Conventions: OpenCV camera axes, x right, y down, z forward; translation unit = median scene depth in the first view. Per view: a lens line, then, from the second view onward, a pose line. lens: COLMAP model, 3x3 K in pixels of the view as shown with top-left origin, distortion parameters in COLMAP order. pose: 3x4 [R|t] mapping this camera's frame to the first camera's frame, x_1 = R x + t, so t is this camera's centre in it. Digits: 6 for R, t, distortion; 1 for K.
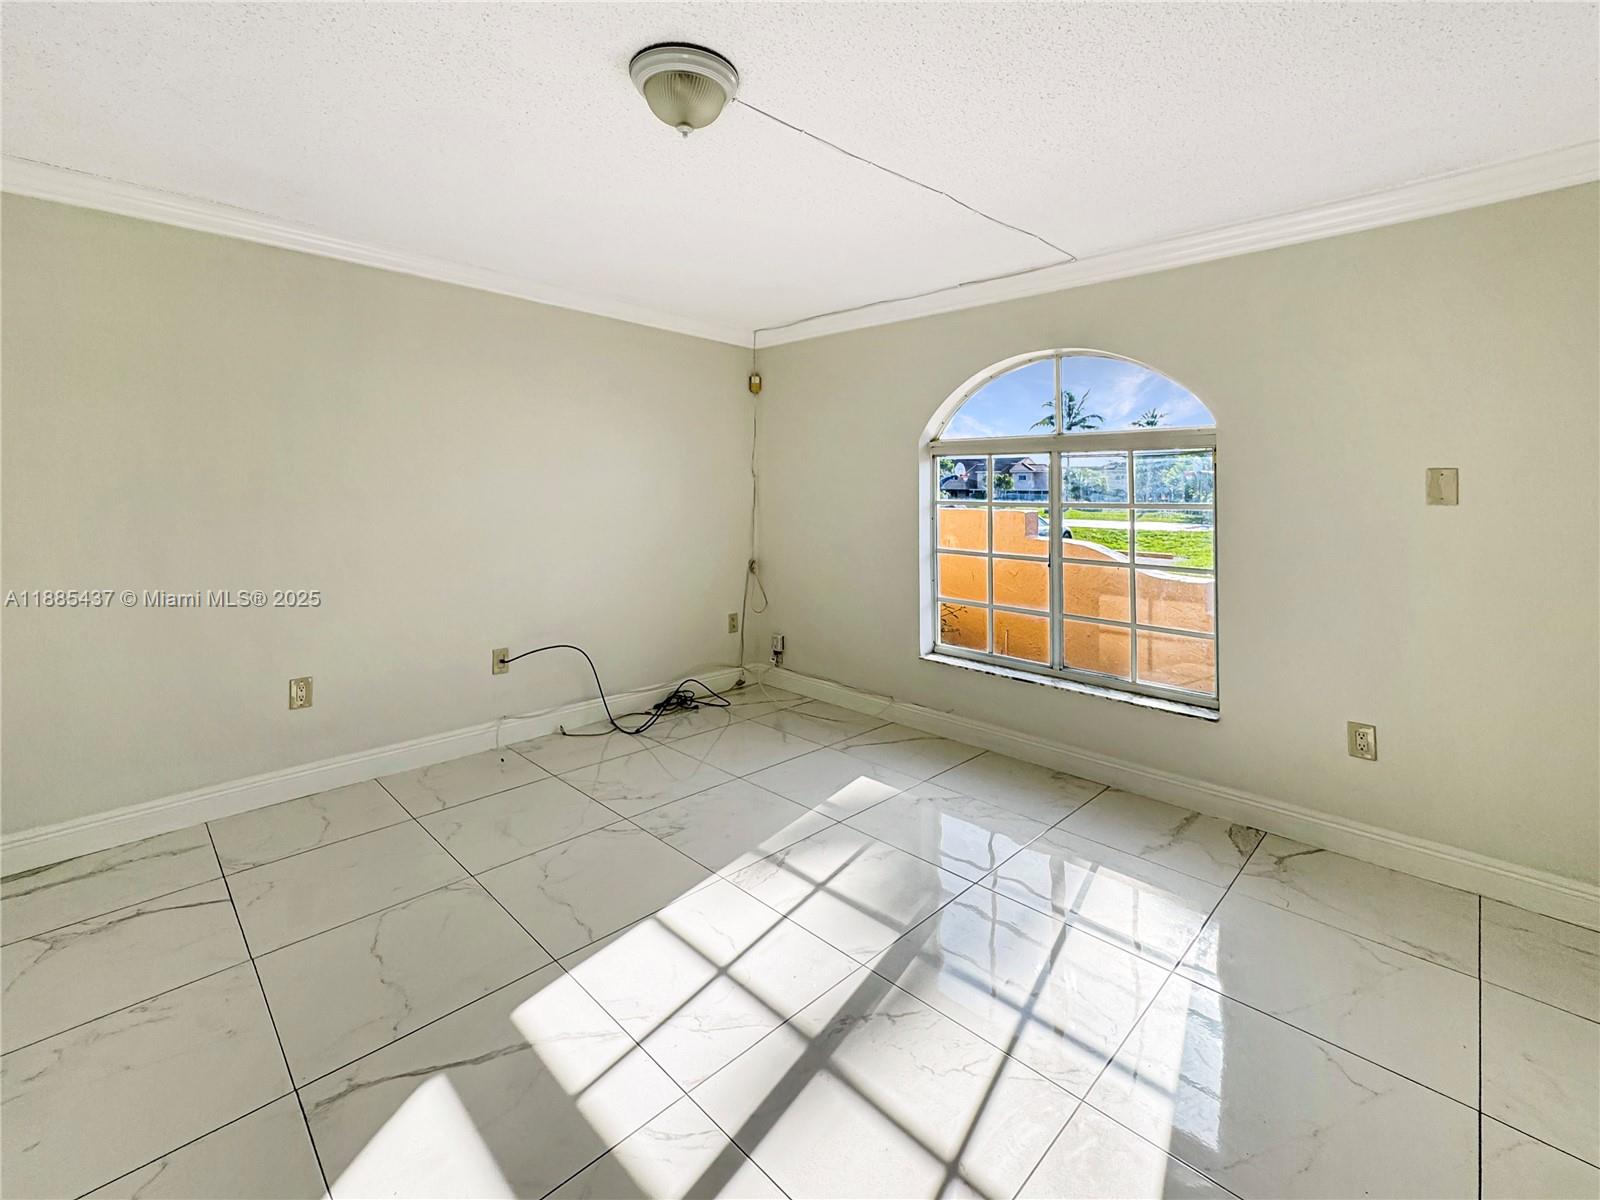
lens RADIAL K [[687.4, 0, 810.4], [0, 687.4, 521.6], [0, 0, 1]] dist [-0.024619, -0.000153]
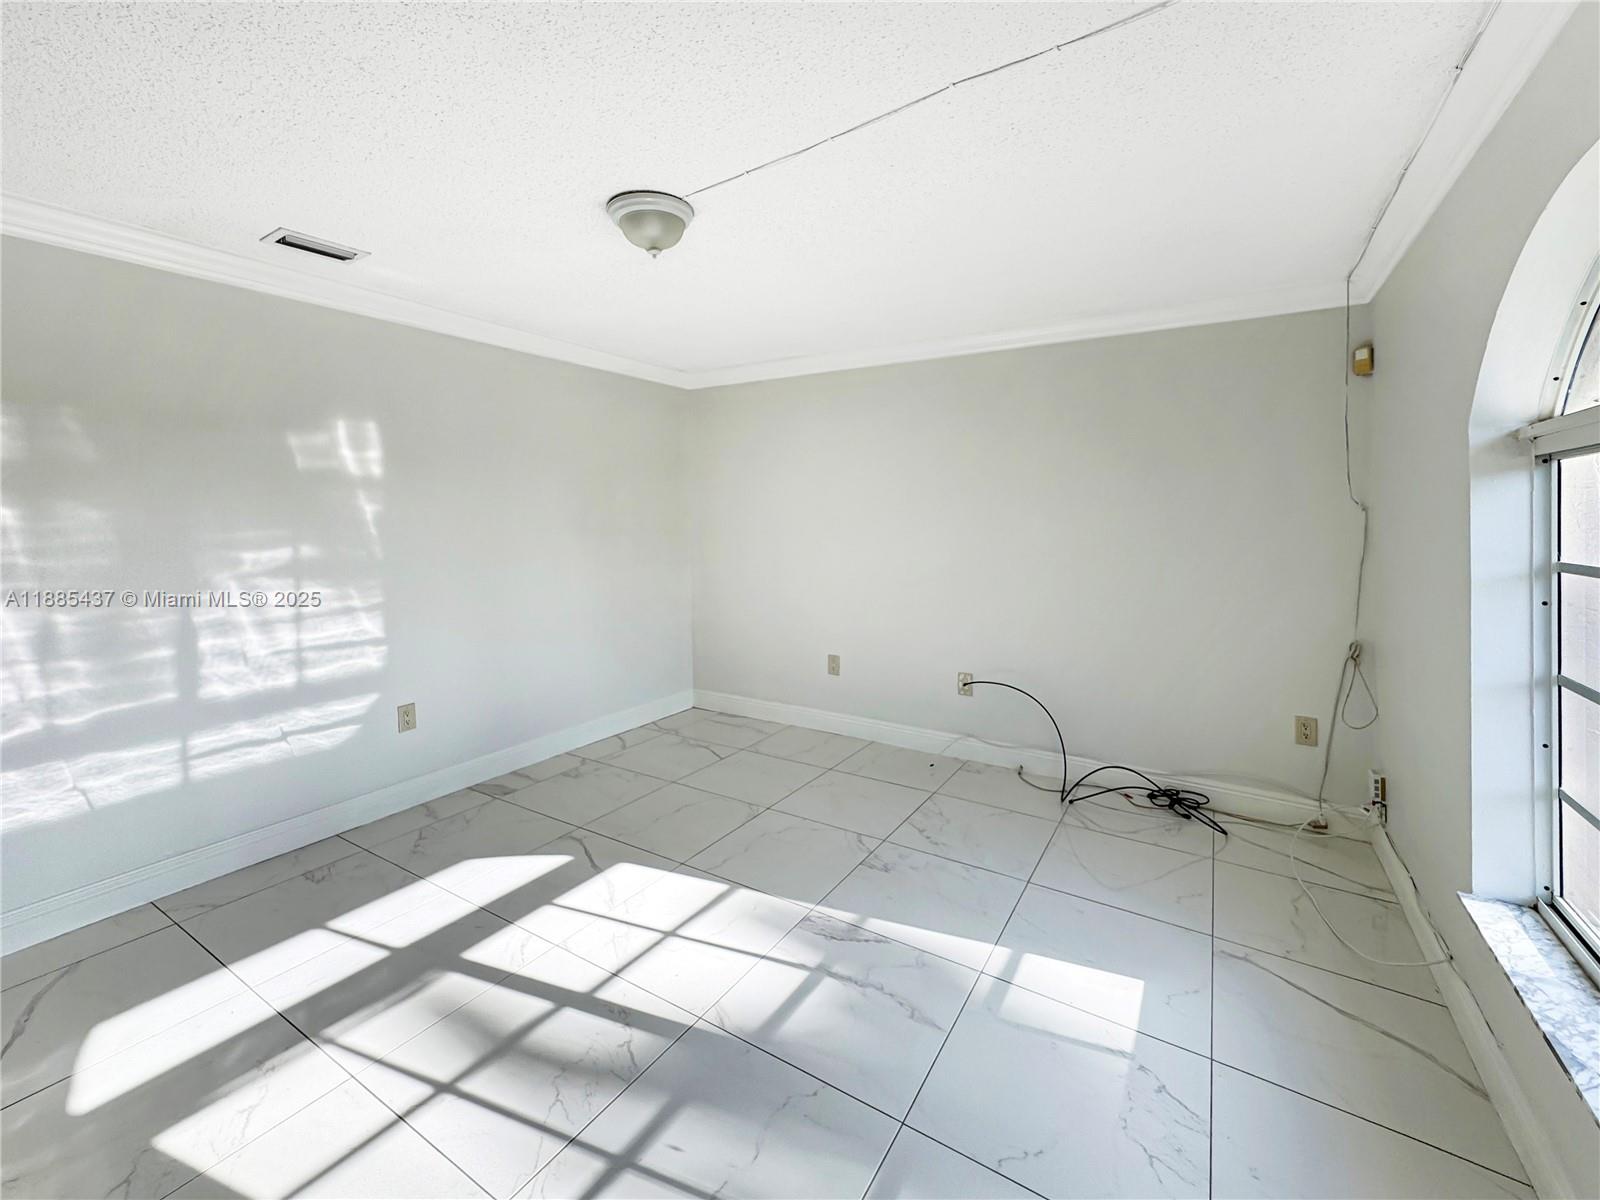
lens RADIAL K [[677.0, 0, 806.0], [0, 677.0, 559.7], [0, 0, 1]] dist [0.004123, 0.000464]
pose [[0.201715, 0.048517, -0.978242, 0.507989], [-0.043405, 0.998234, 0.040558, -0.028288], [0.978482, 0.034279, 0.203465, 0.460798]]
